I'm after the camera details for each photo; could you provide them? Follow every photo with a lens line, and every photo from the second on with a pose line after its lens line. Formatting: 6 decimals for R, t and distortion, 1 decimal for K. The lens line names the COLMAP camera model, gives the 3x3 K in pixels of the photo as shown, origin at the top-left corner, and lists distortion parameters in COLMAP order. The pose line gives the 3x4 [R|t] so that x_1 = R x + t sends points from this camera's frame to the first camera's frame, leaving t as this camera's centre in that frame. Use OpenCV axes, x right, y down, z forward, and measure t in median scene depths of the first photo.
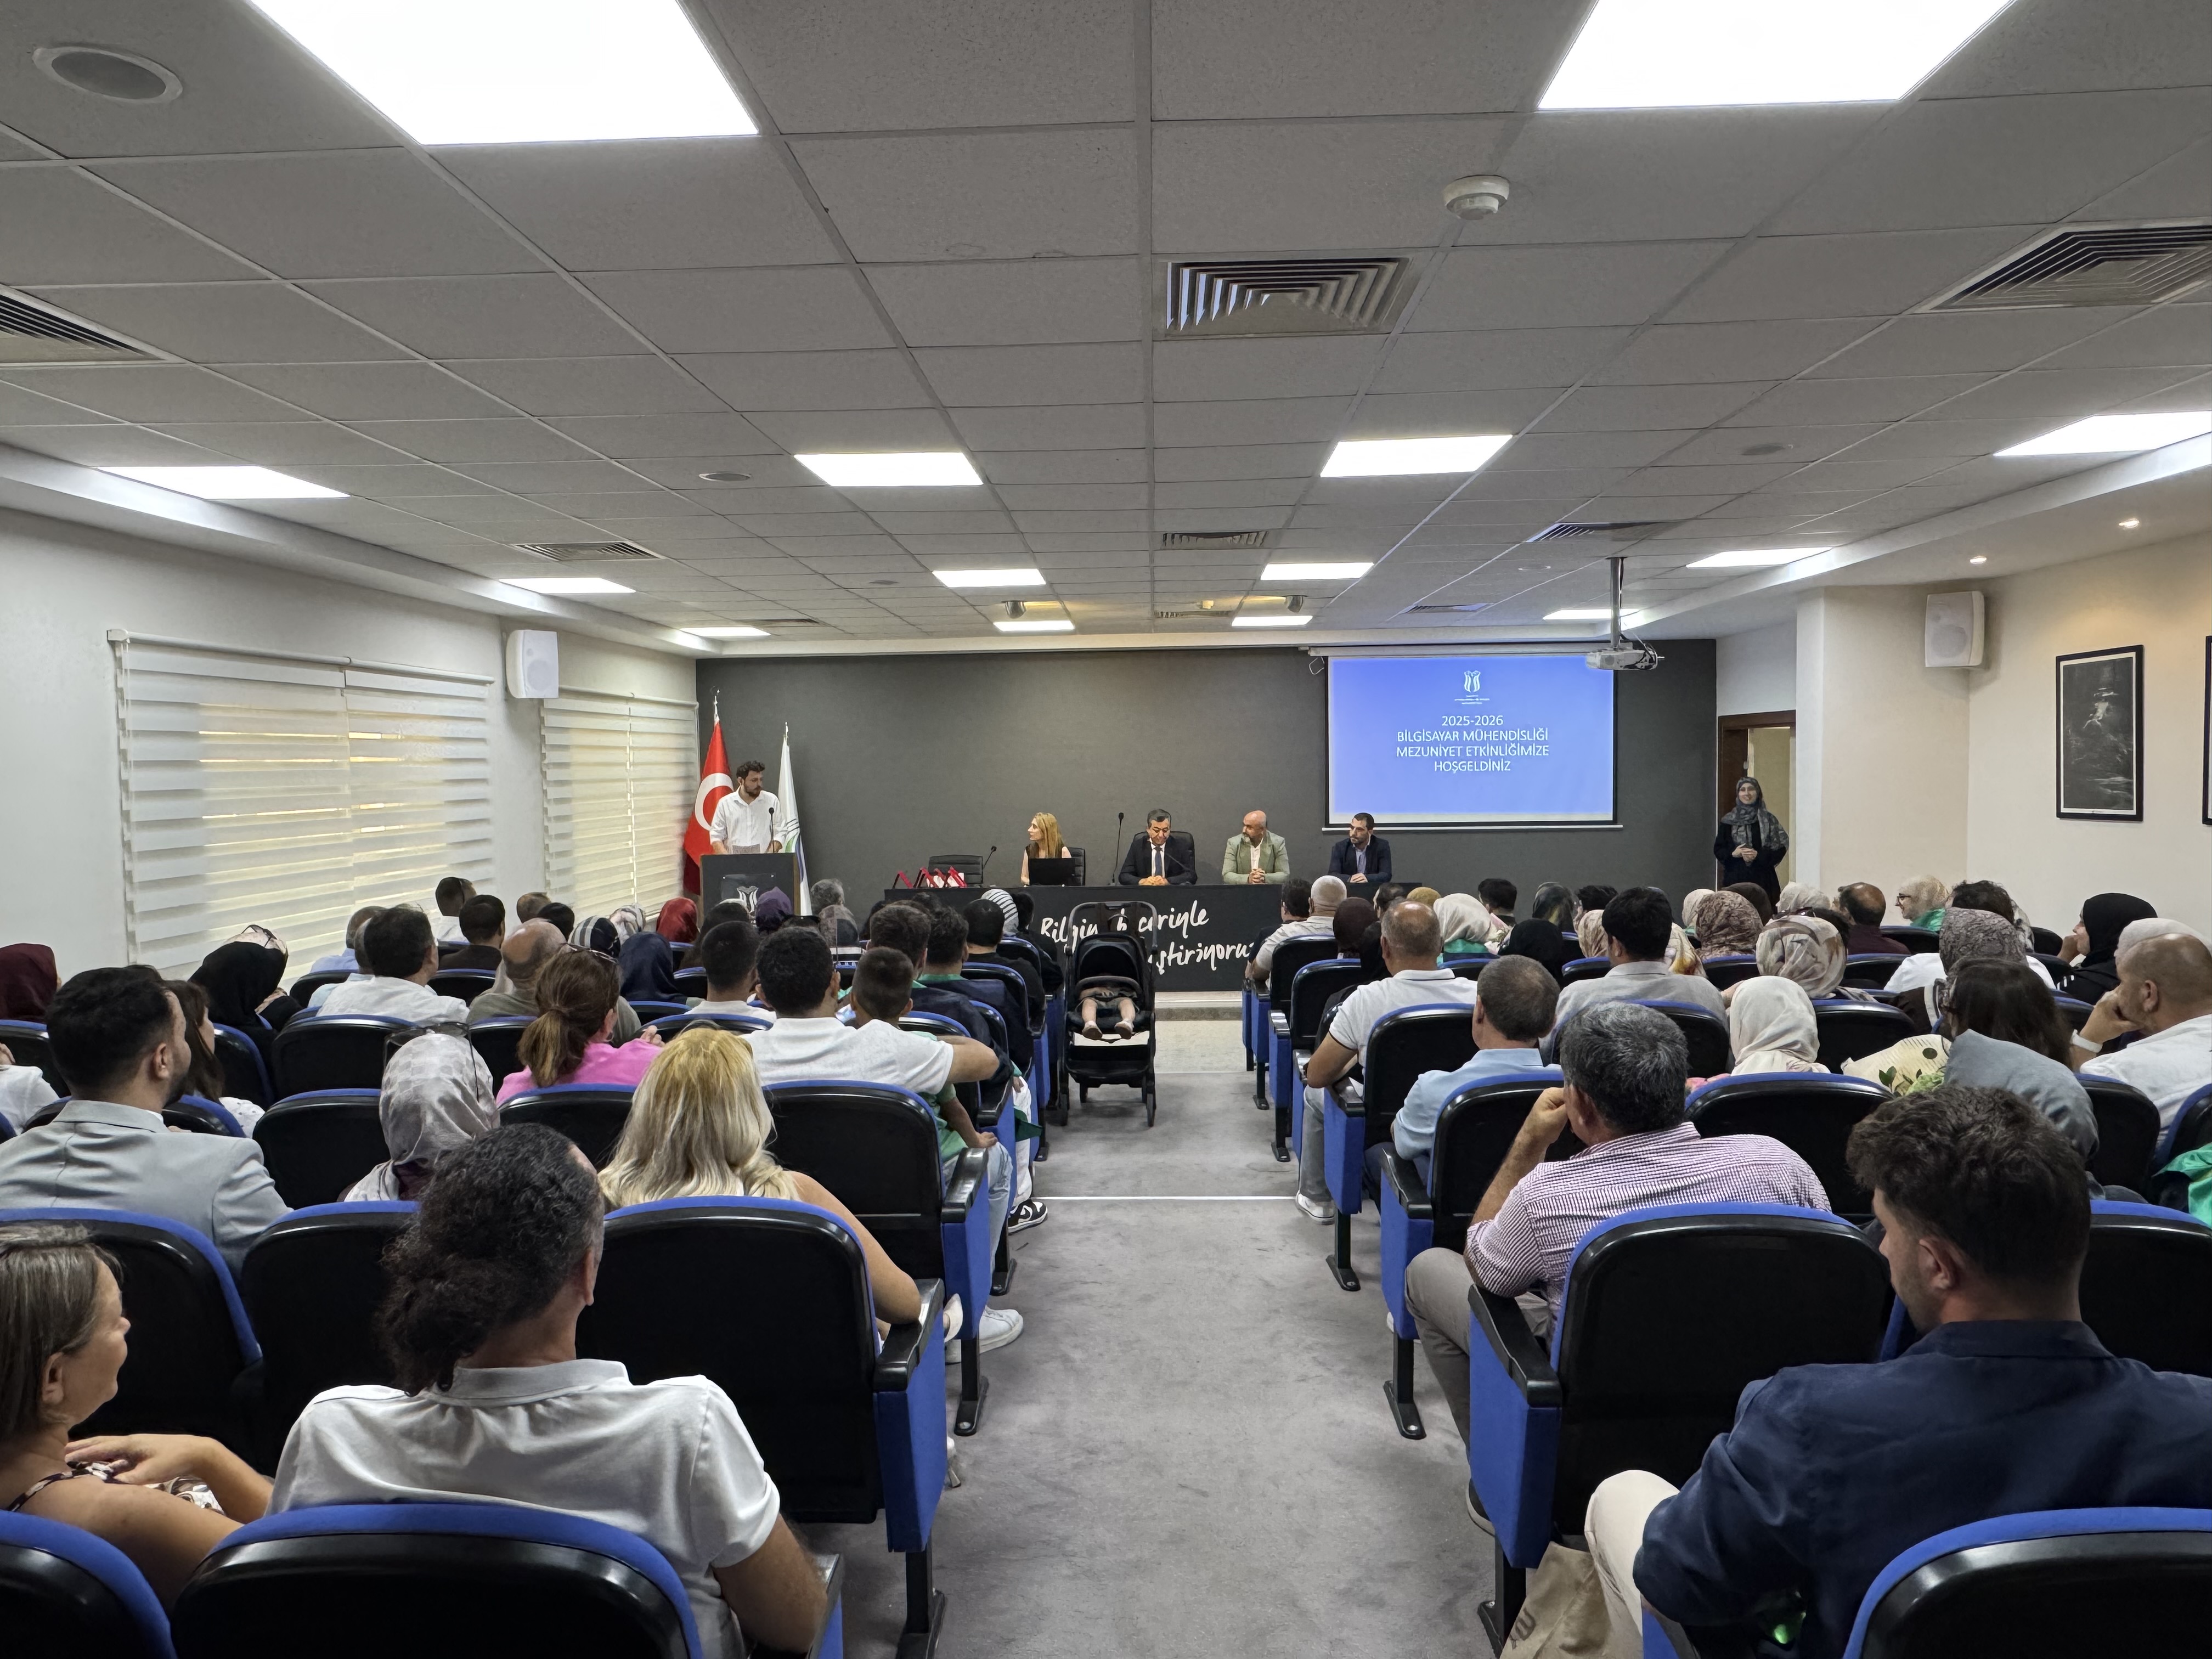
lens RADIAL K [[1450.0, 0, 1098.3], [0, 1450.0, 831.6], [0, 0, 1]] dist [-0.021869, 0.033400]
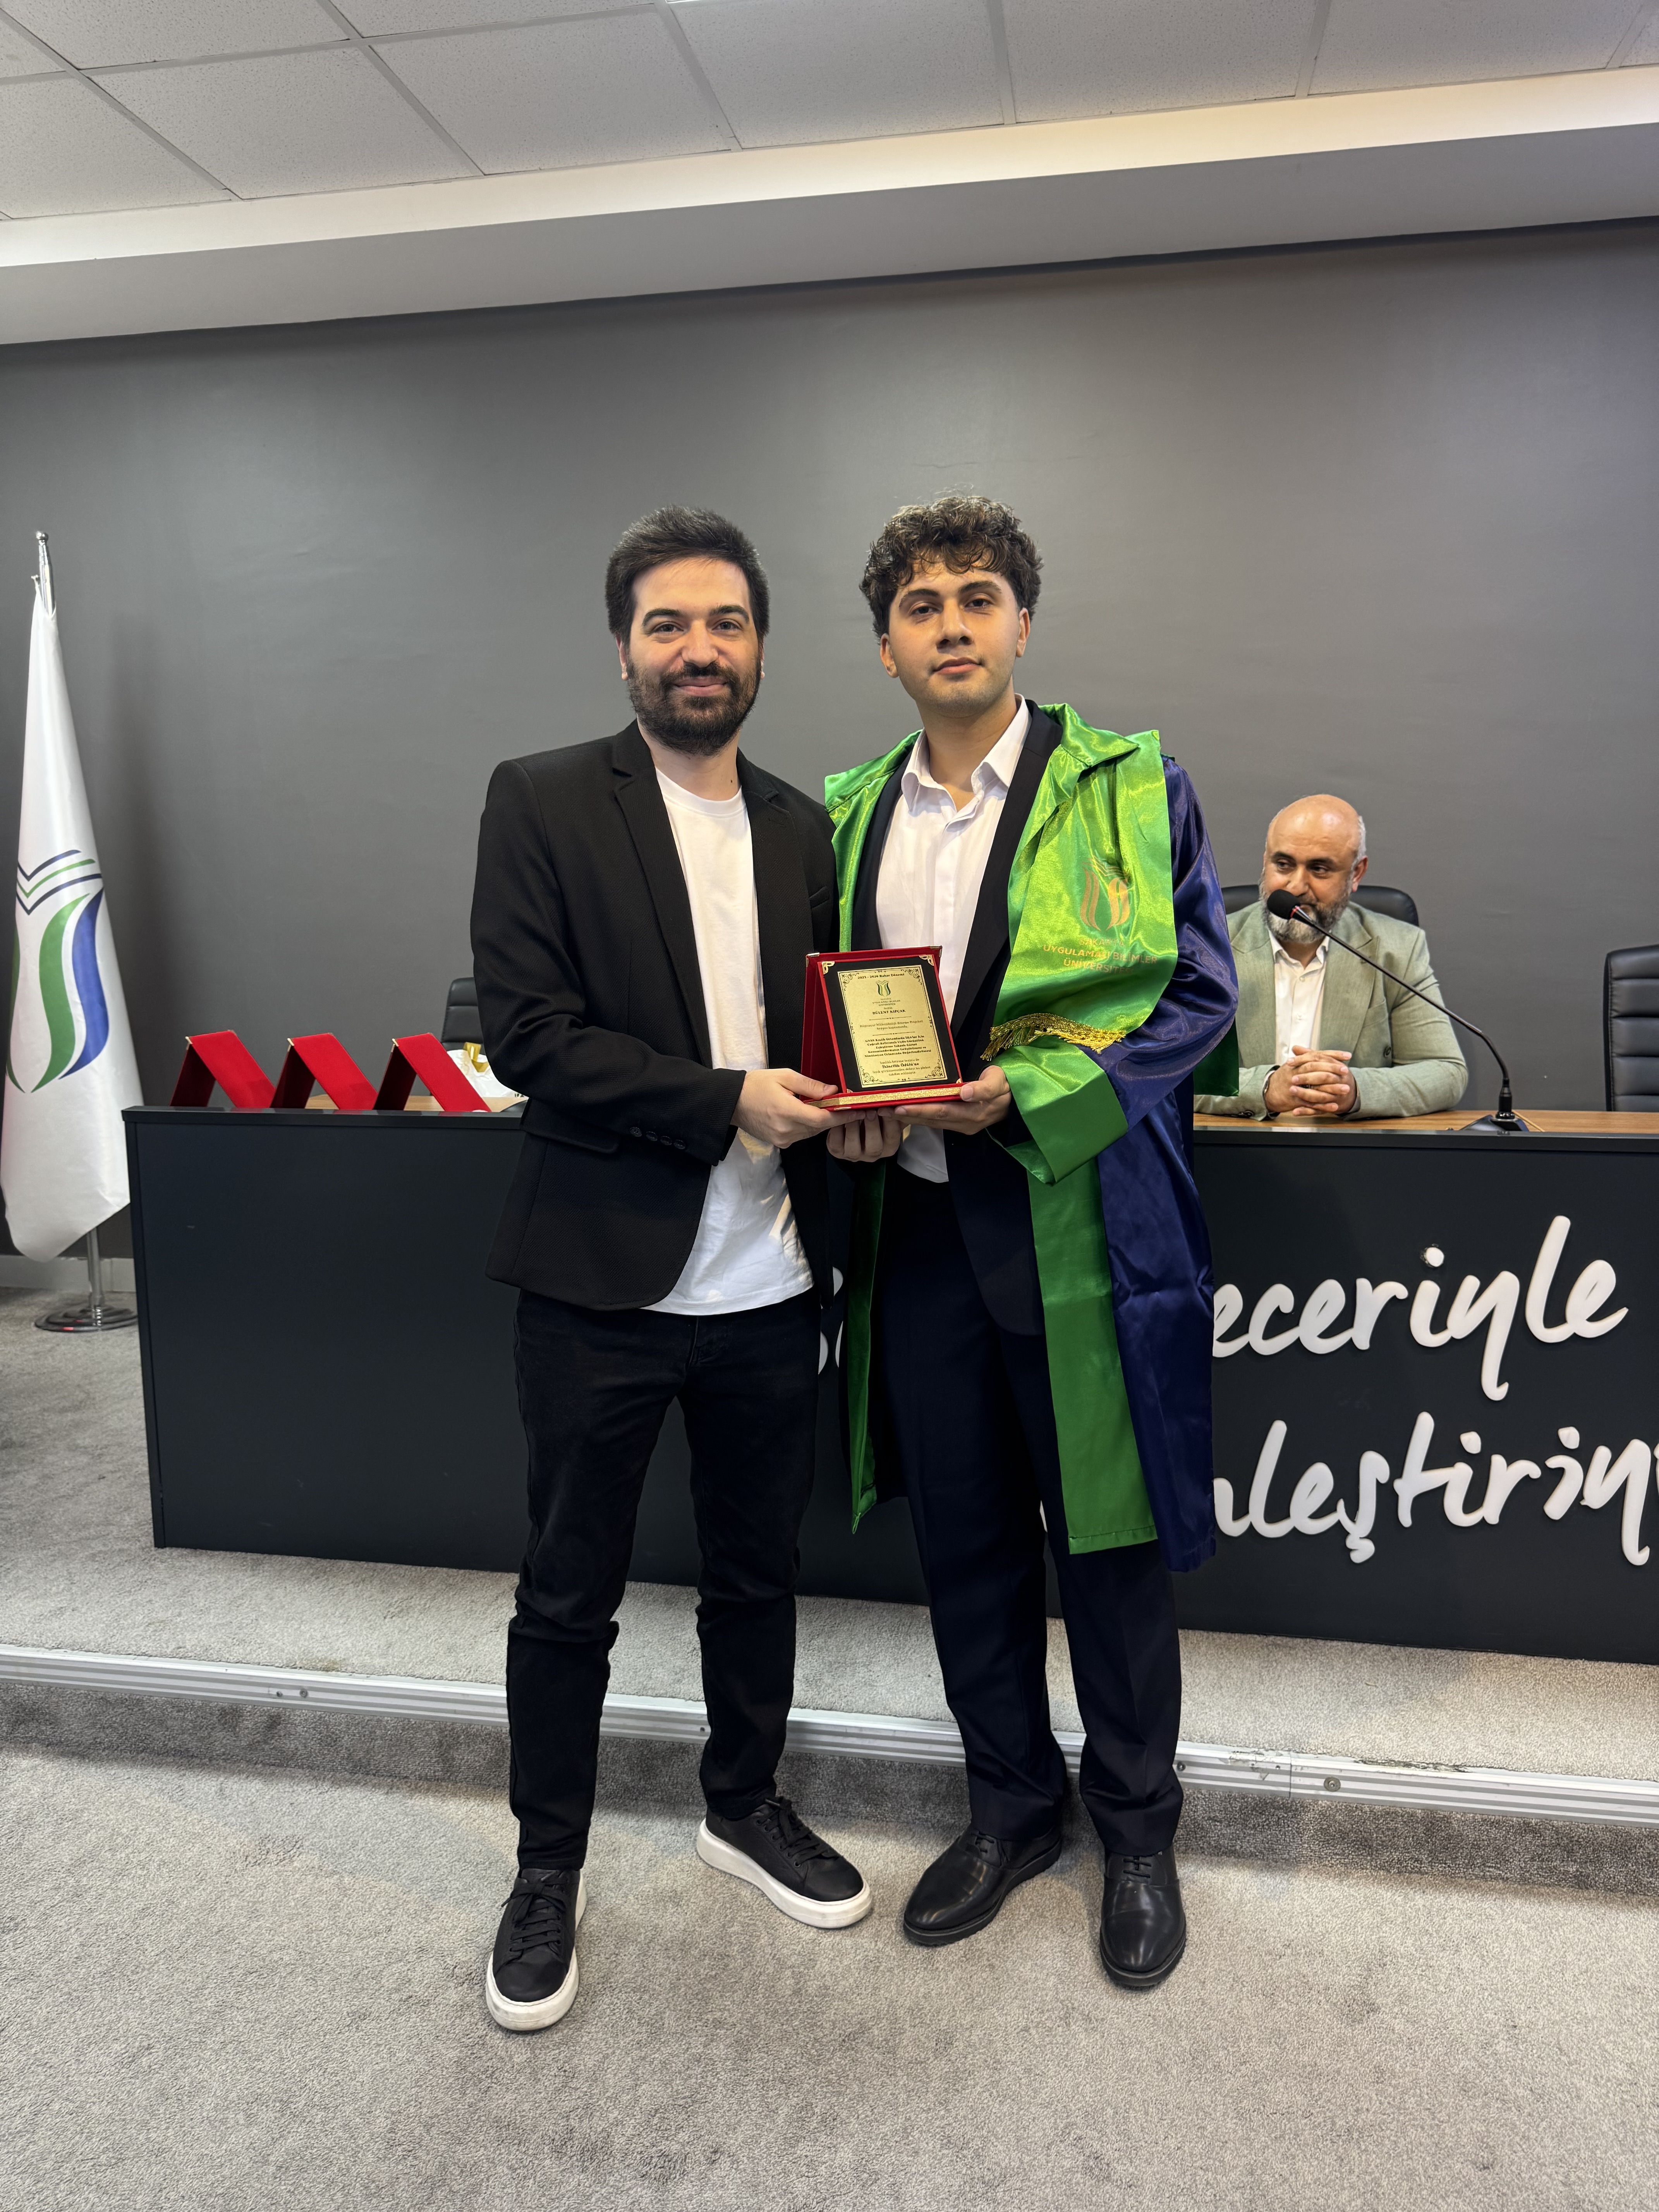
lens RADIAL K [[1570.3, 0, 832.0], [0, 1570.3, 1105.0], [0, 0, 1]] dist [0.013542, -0.016871]
pose [[0.990497, 0.024825, -0.135276, -0.002597], [-0.012675, 0.995866, 0.089946, 0.022010], [0.136950, -0.087377, 0.986717, 1.146970]]
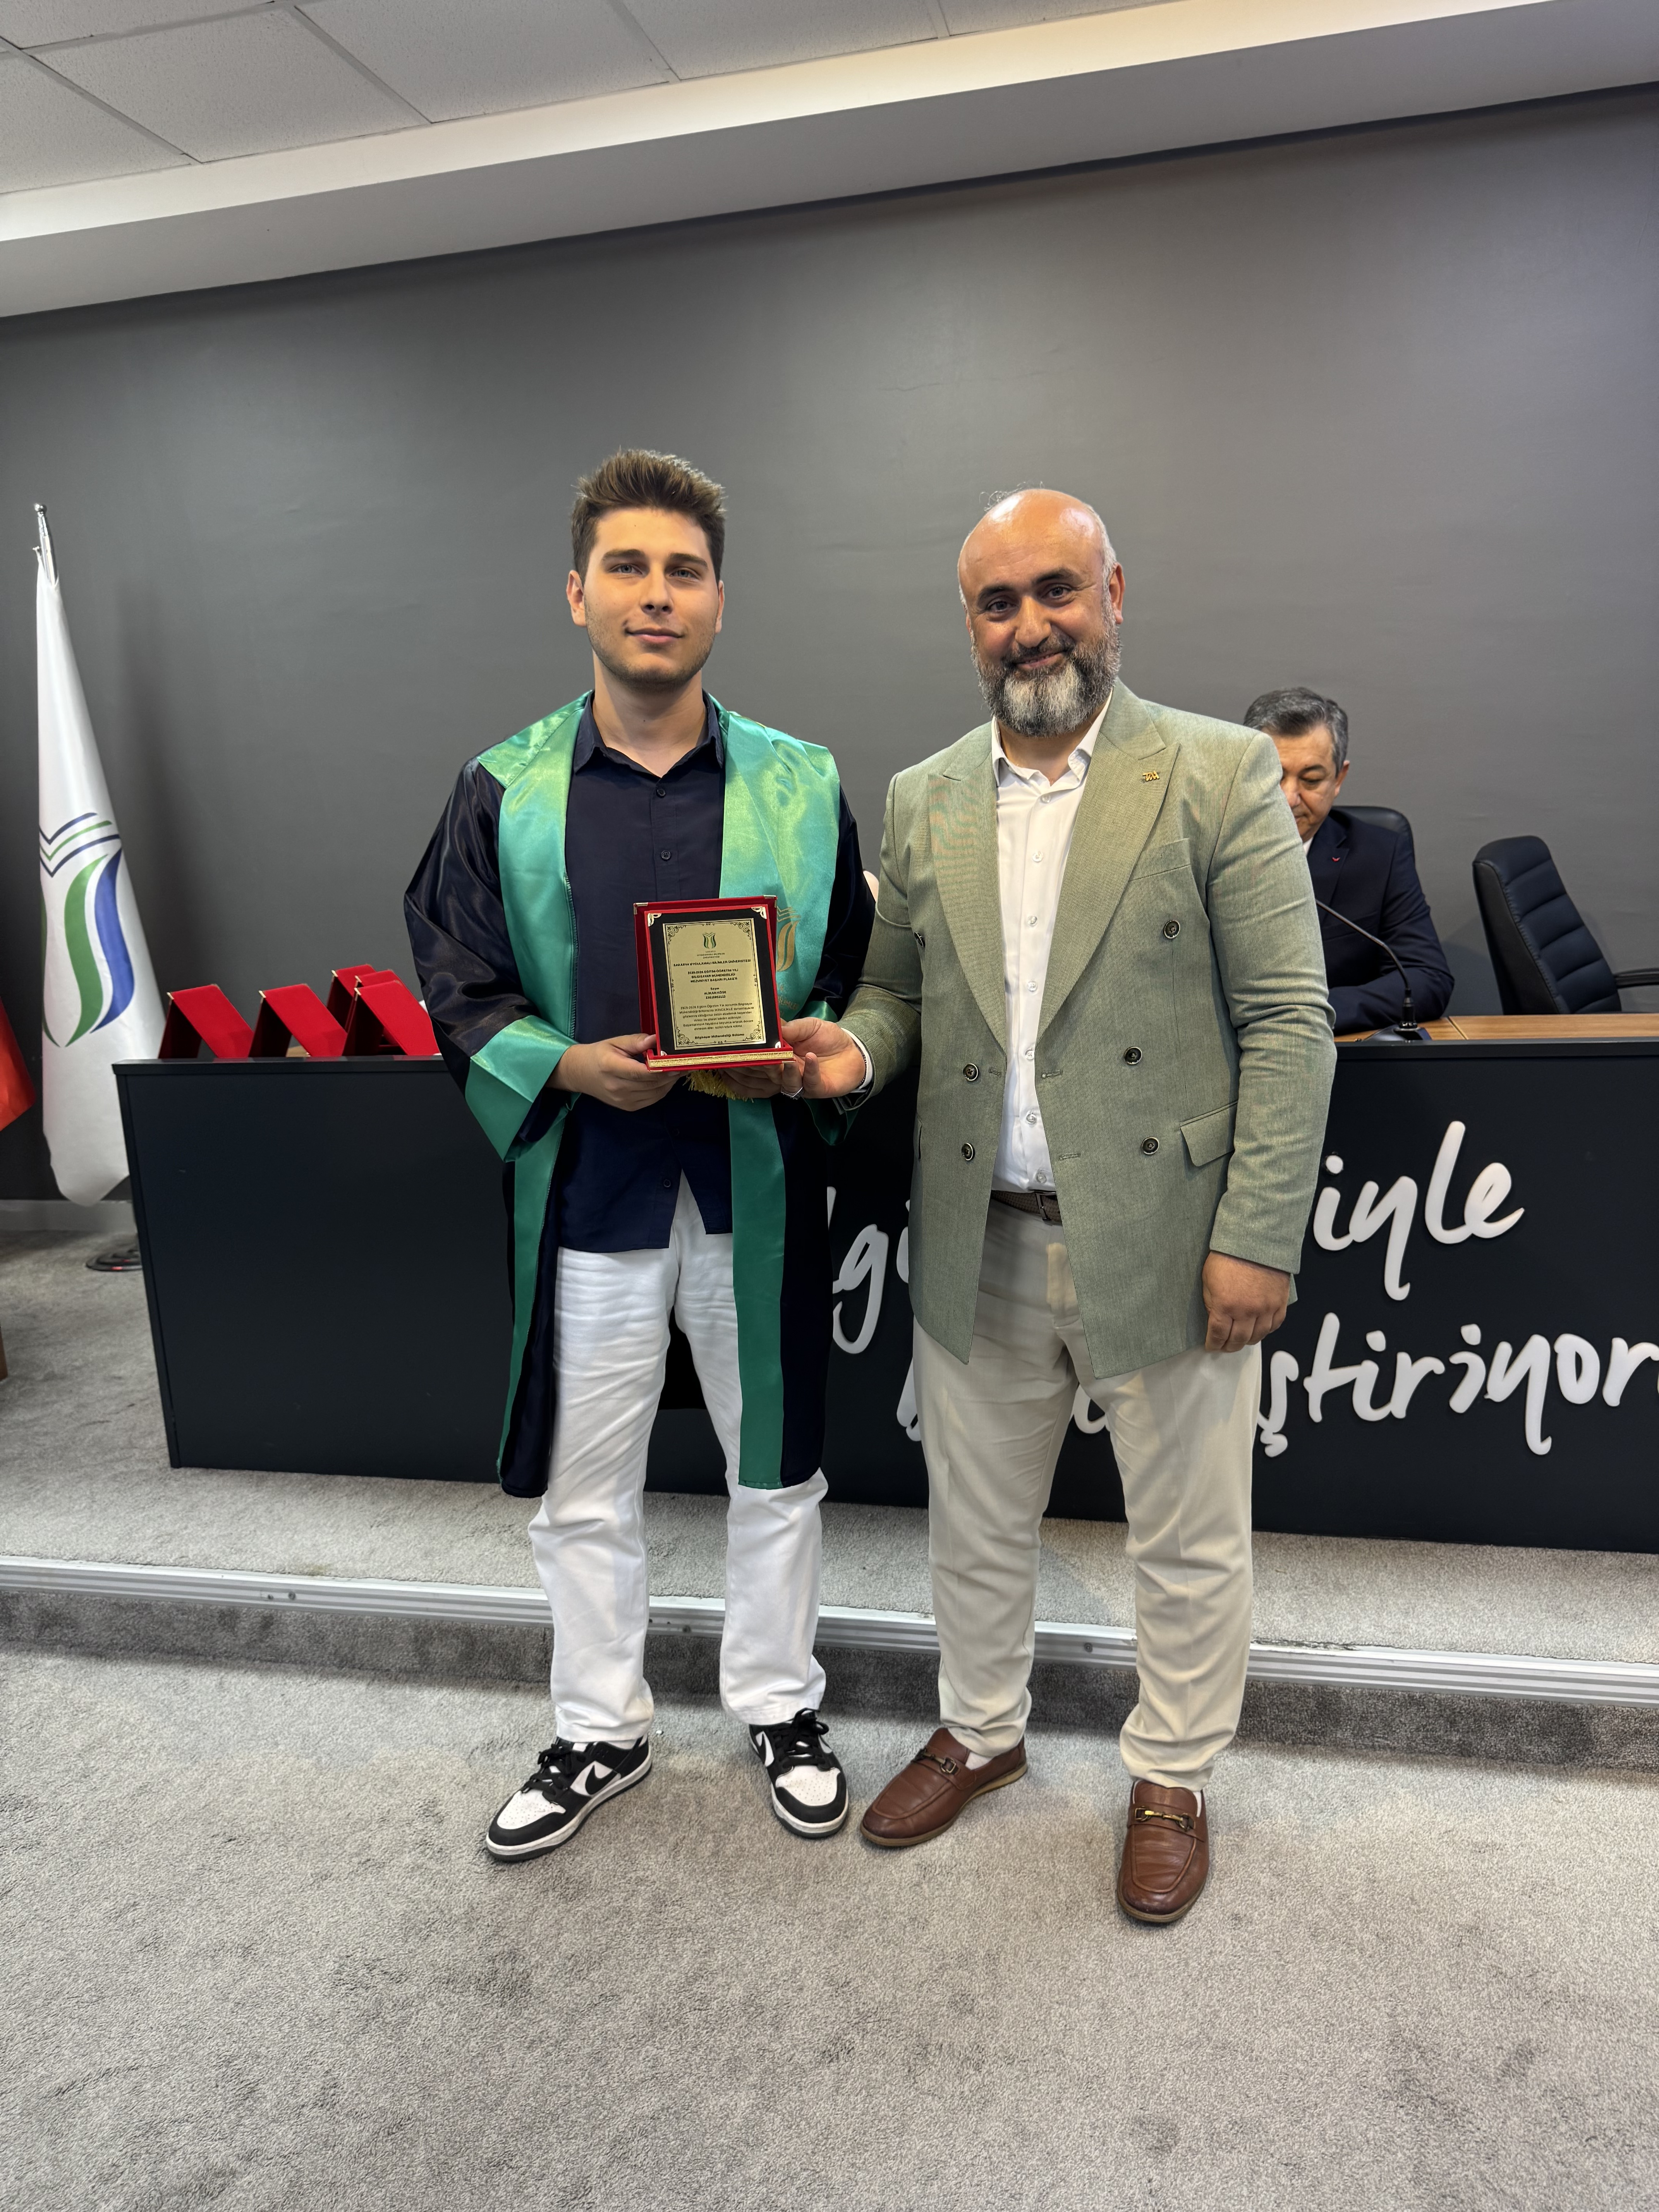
lens RADIAL K [[1570.3, 0, 840.6], [0, 1570.3, 1116.3], [0, 0, 1]] dist [0.013542, -0.016871]
pose [[0.982260, 0.000844, -0.187525, 0.035659], [0.027213, 0.988763, 0.146993, 0.018583], [0.185542, -0.149489, 0.971199, 1.137967]]
